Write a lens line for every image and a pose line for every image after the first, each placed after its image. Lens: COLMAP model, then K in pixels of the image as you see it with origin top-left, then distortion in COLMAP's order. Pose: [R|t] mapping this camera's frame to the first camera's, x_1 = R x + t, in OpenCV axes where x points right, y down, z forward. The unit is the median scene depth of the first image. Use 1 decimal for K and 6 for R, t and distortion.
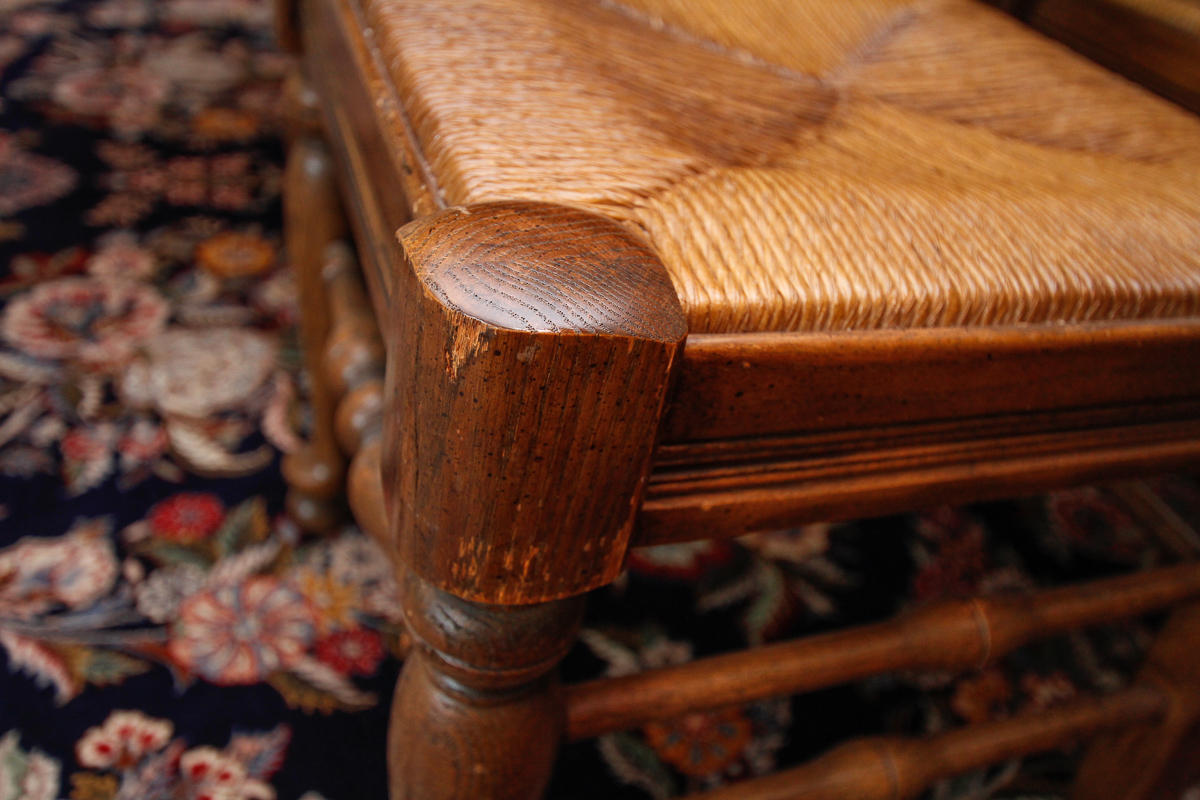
lens RADIAL K [[1032.8, 0, 603.3], [0, 1032.8, 413.1], [0, 0, 1]] dist [-0.008070, 0.048170]
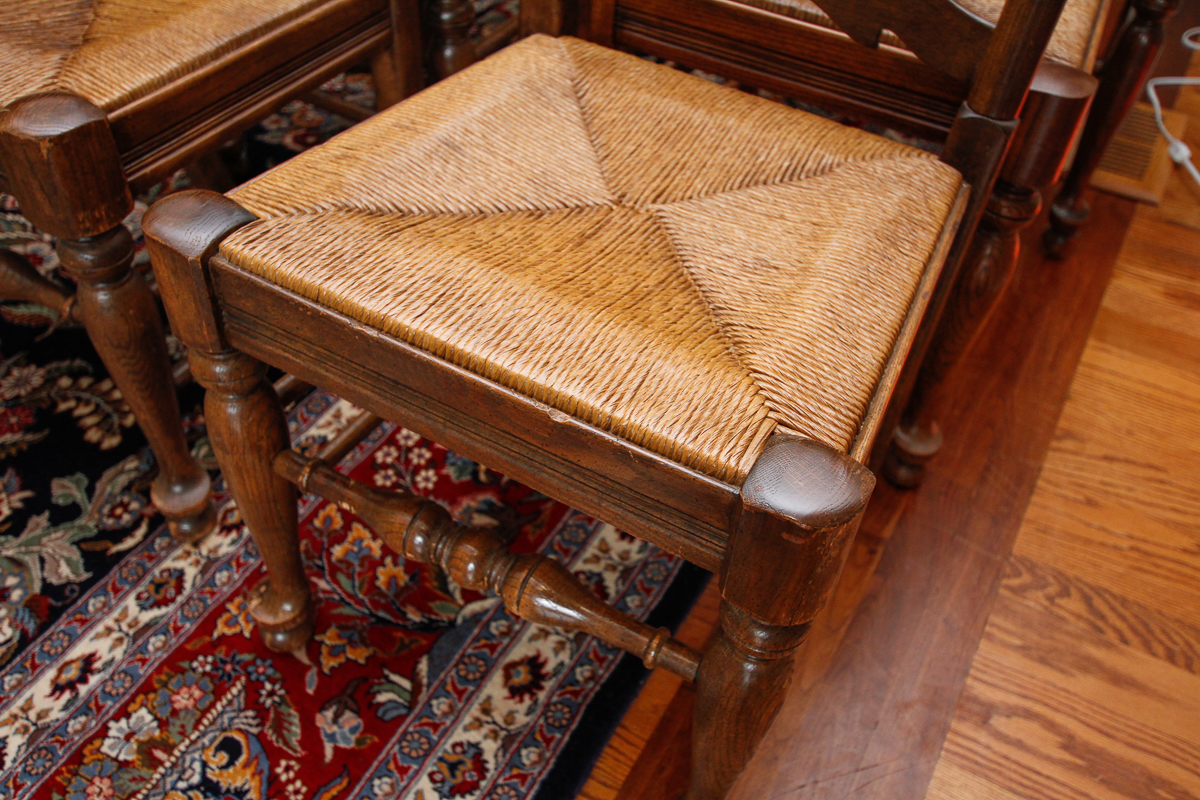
lens RADIAL K [[1032.8, 0, 603.3], [0, 1032.8, 413.1], [0, 0, 1]] dist [-0.008070, 0.048170]
pose [[0.741631, -0.557686, 0.372786, -0.402230], [0.455517, 0.826635, 0.330423, 0.270896], [-0.492430, -0.075242, 0.867094, -2.128247]]
